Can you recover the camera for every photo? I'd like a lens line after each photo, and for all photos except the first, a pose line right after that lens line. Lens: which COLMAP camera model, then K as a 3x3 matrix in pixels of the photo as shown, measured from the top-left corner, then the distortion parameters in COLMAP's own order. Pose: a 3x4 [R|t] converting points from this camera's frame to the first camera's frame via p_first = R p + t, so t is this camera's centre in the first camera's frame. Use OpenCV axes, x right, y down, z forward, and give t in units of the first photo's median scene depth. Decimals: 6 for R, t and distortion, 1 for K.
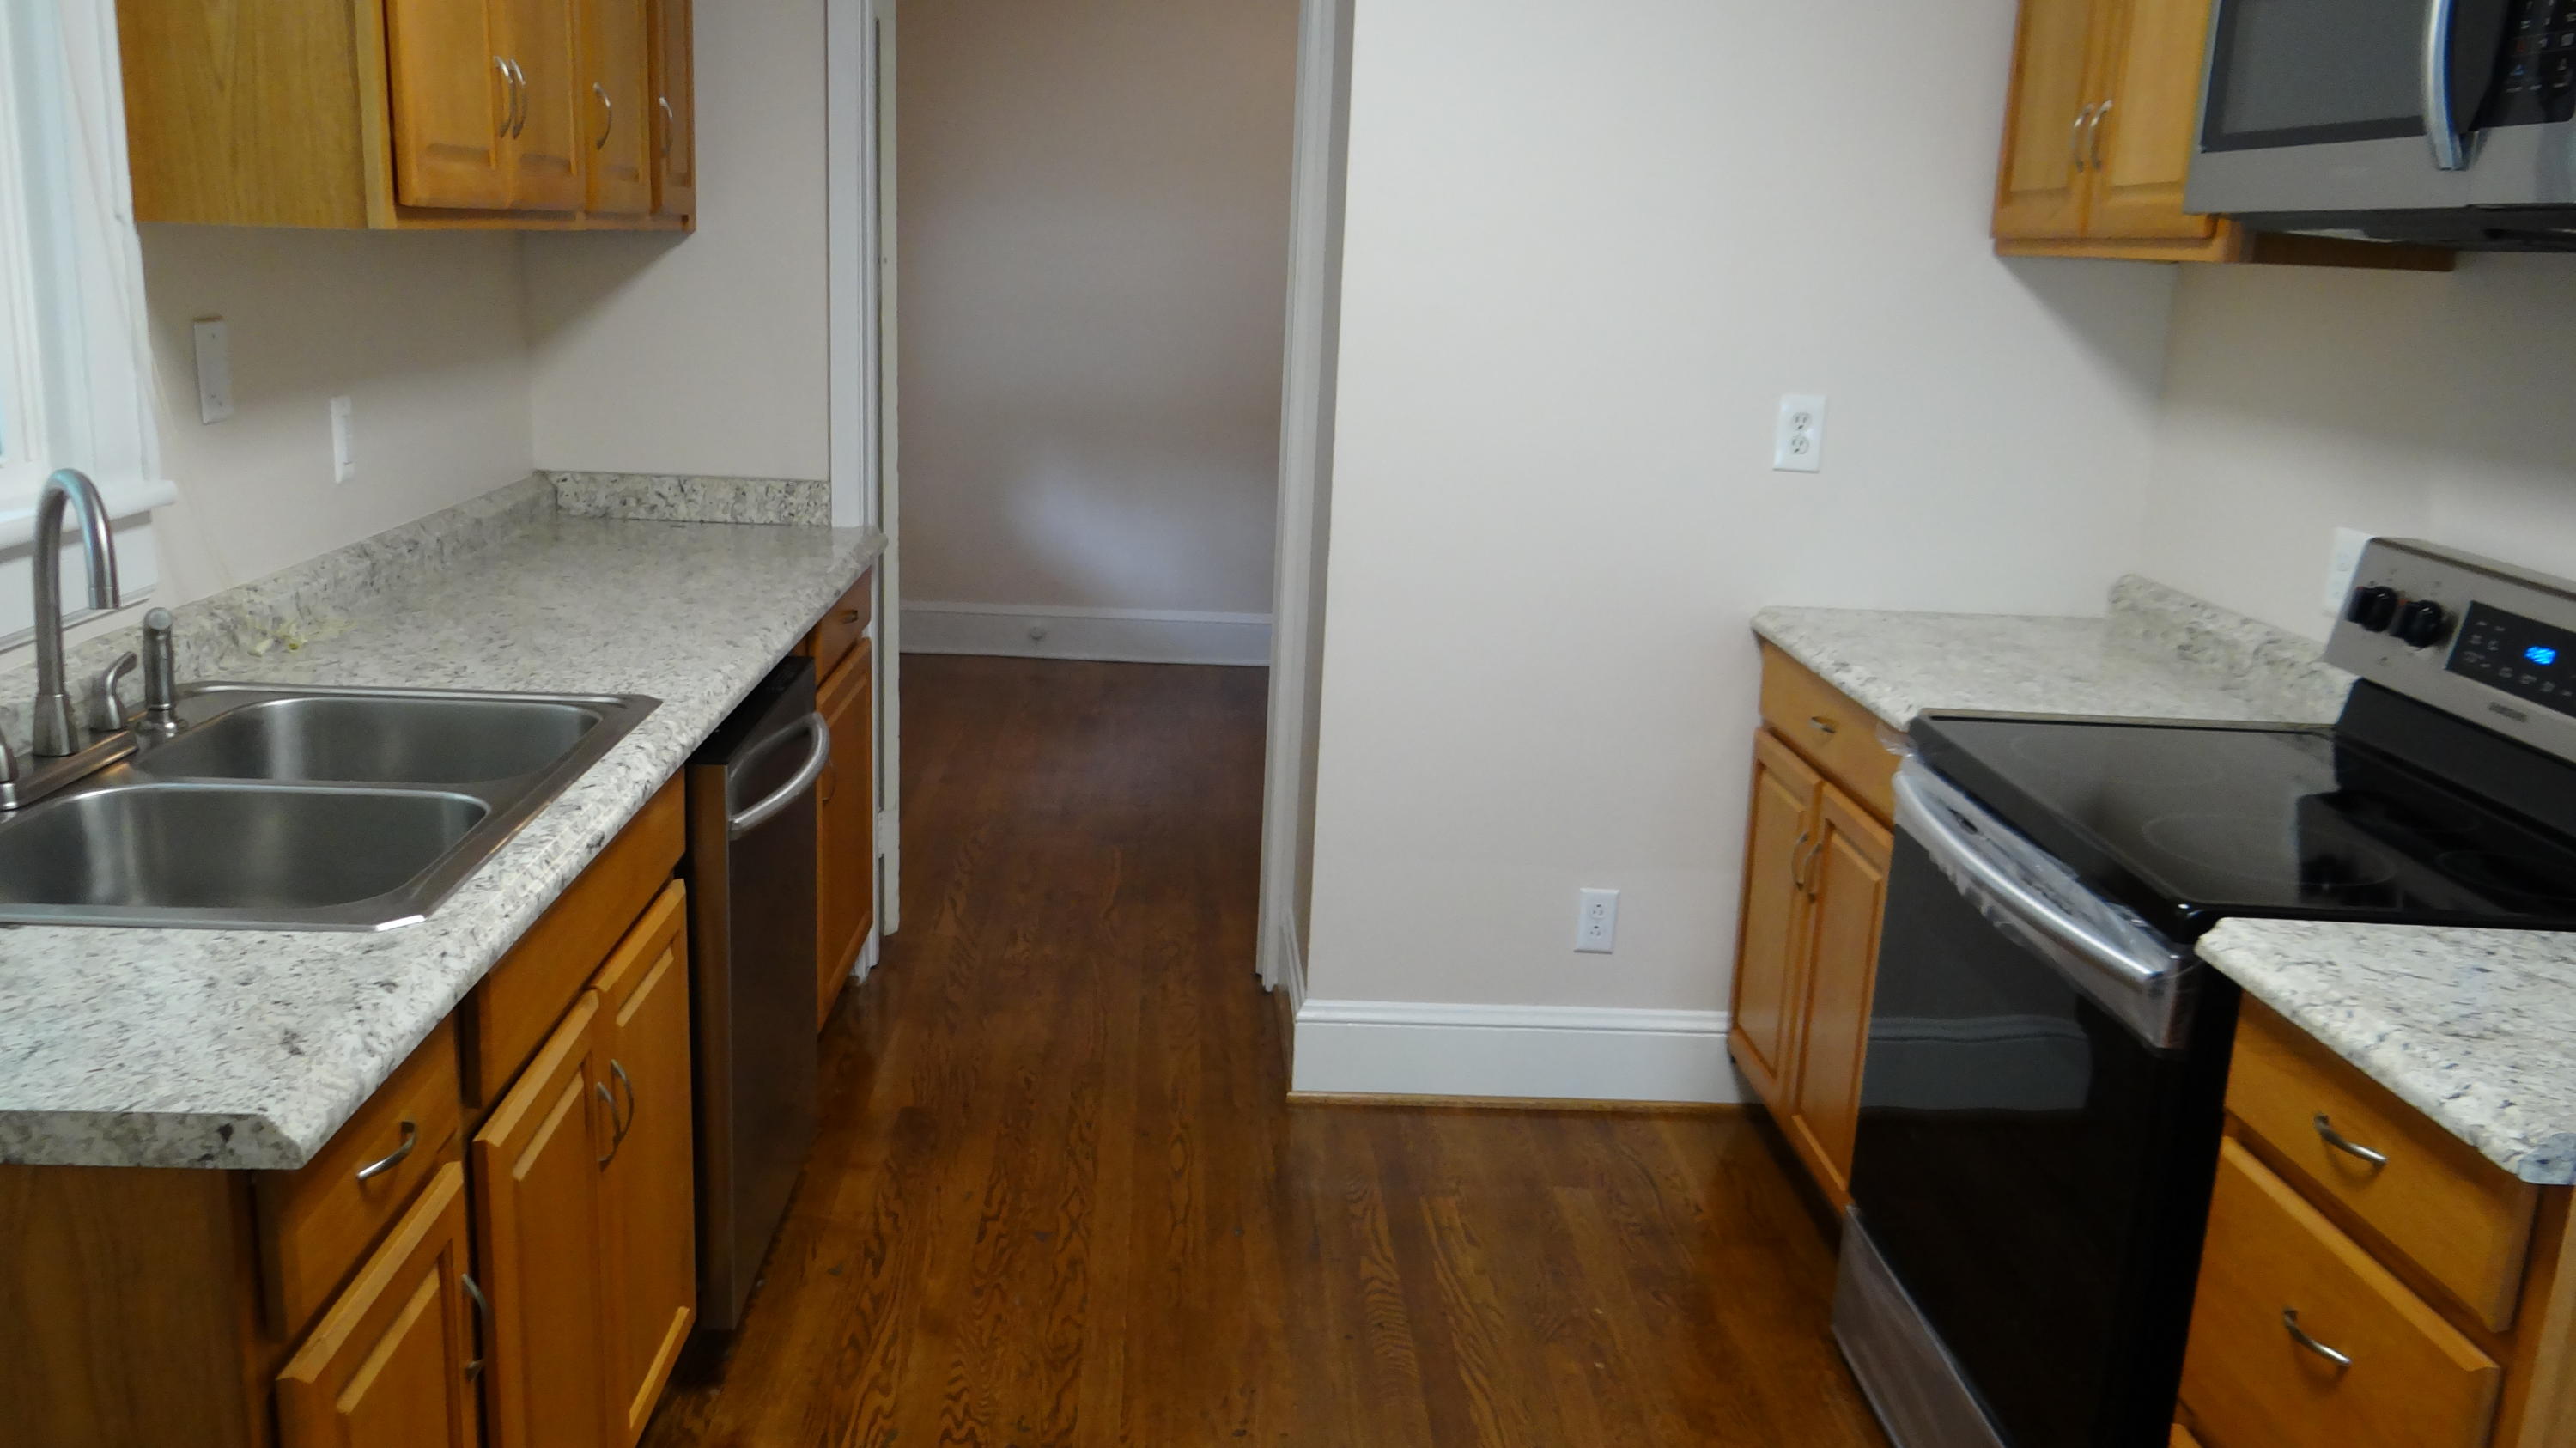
lens RADIAL K [[2043.8, 0, 1256.2], [0, 2043.8, 708.3], [0, 0, 1]] dist [0.024015, -0.009372]
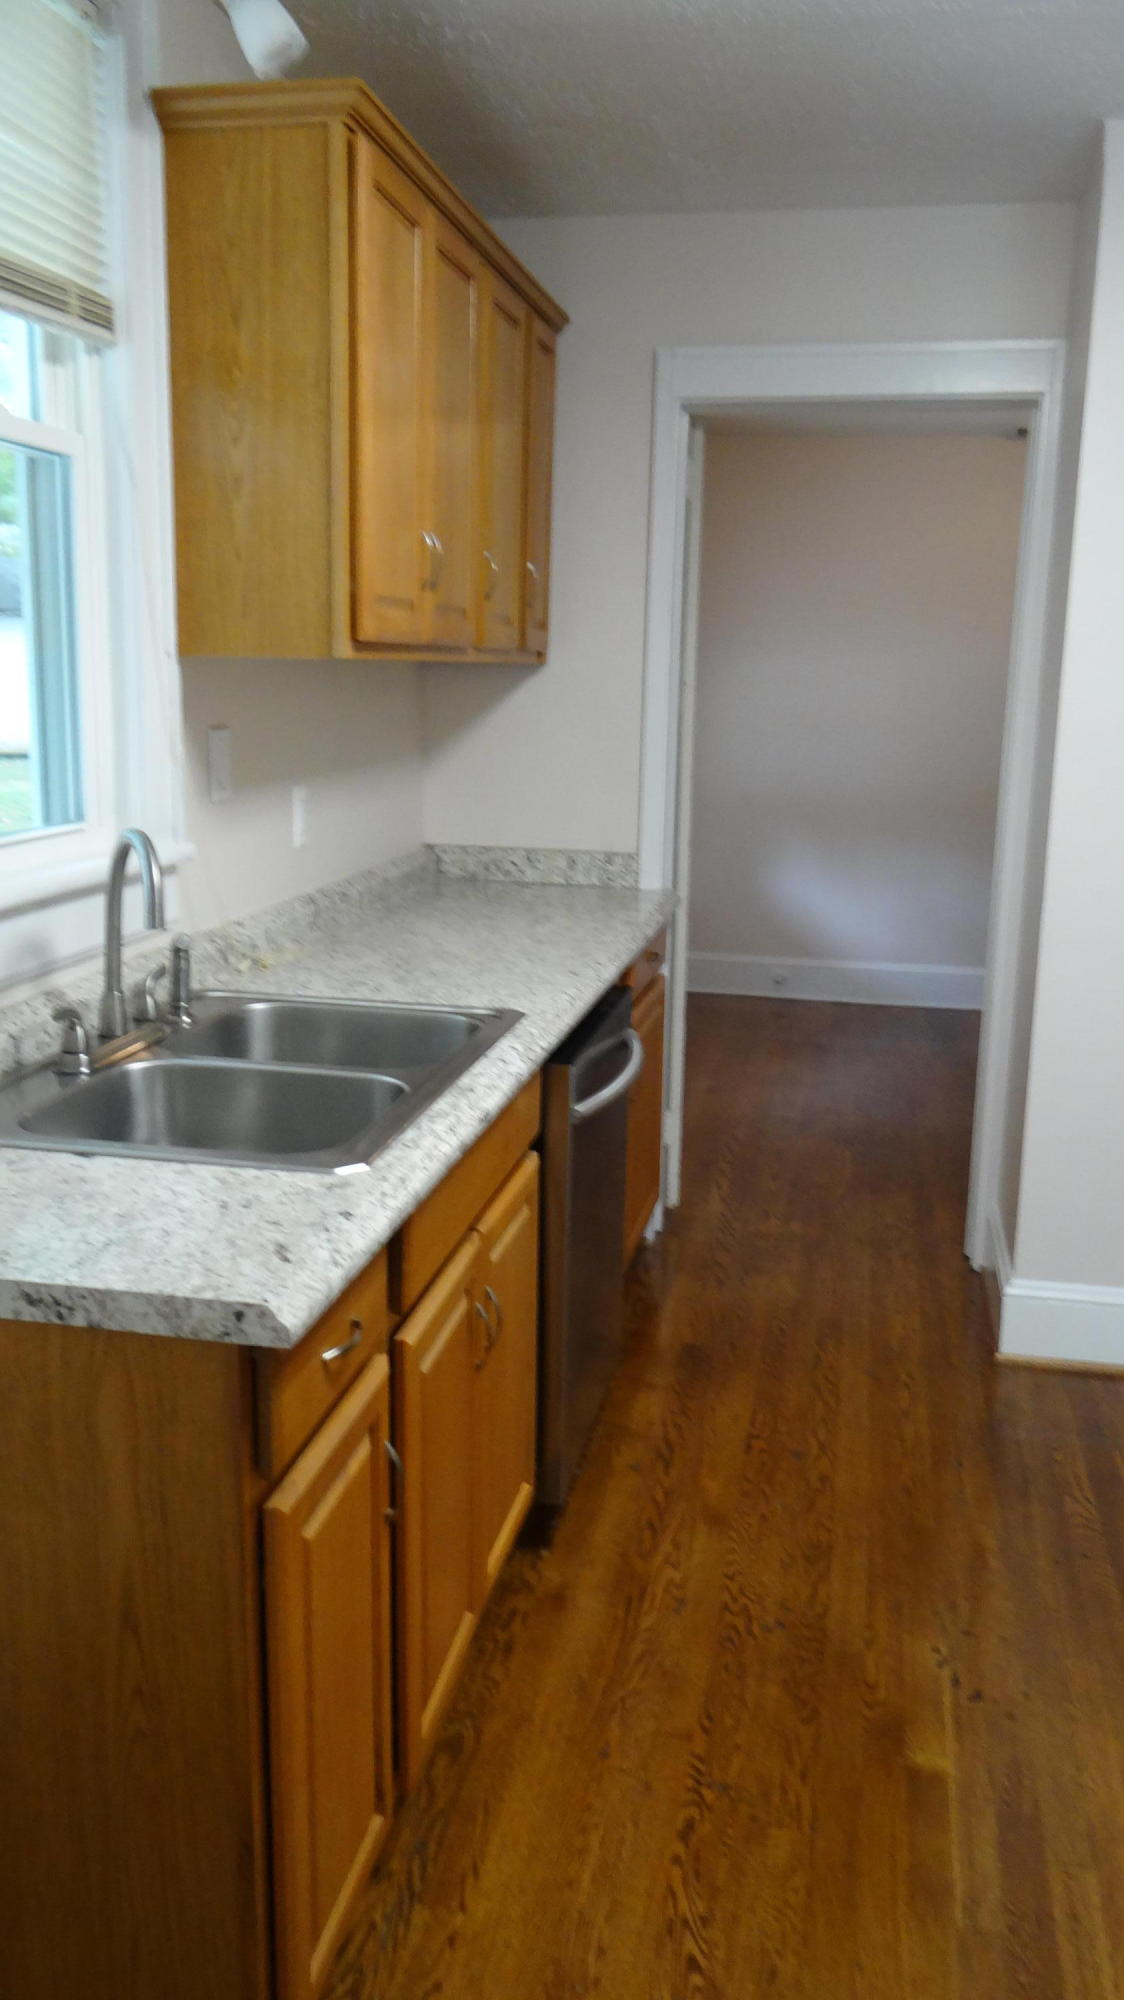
lens RADIAL K [[1586.6, 0, 587.3], [0, 1586.6, 987.3], [0, 0, 1]] dist [0.024015, -0.009372]
pose [[0.976732, 0.026099, -0.212870, -0.034250], [-0.033599, 0.998933, -0.031693, 0.009455], [0.211816, 0.038108, 0.976566, 0.017651]]
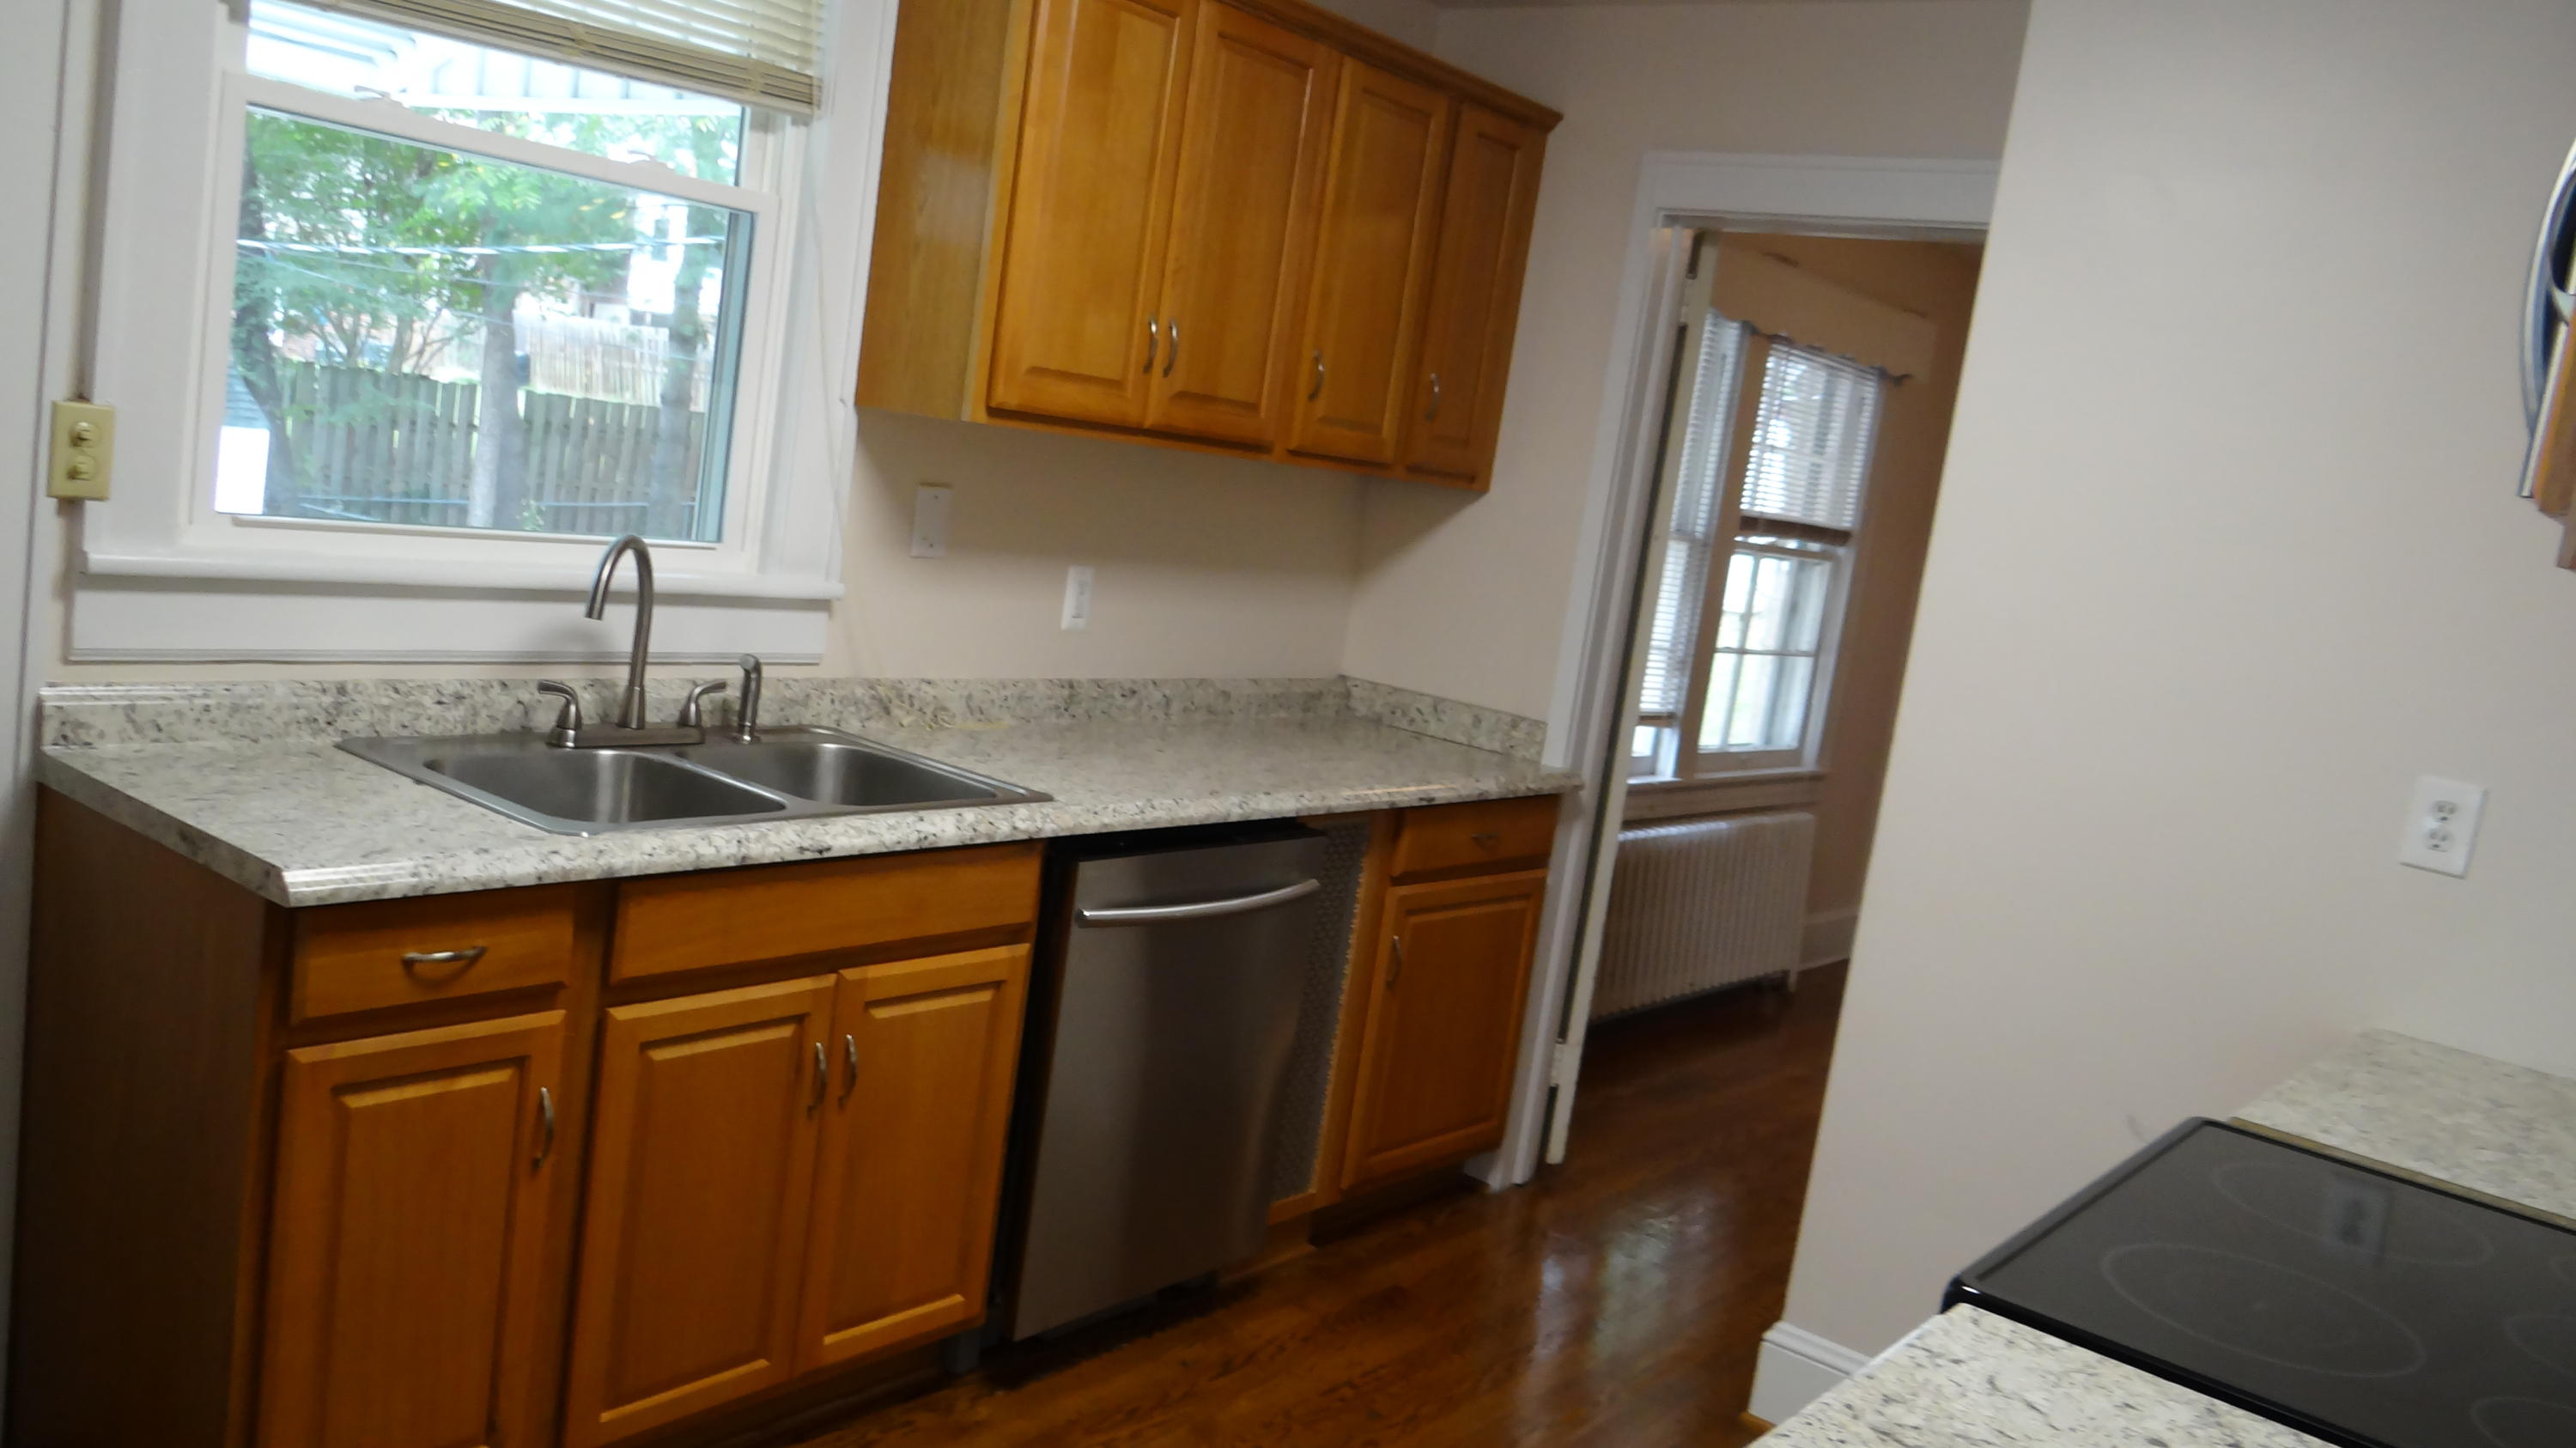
lens RADIAL K [[2043.8, 0, 1307.8], [0, 2043.8, 698.8], [0, 0, 1]] dist [0.024015, -0.009372]
pose [[0.768123, 0.148442, -0.622858, 0.530102], [-0.253758, 0.963677, -0.083273, 0.001311], [0.587873, 0.222019, 0.777890, 0.095414]]
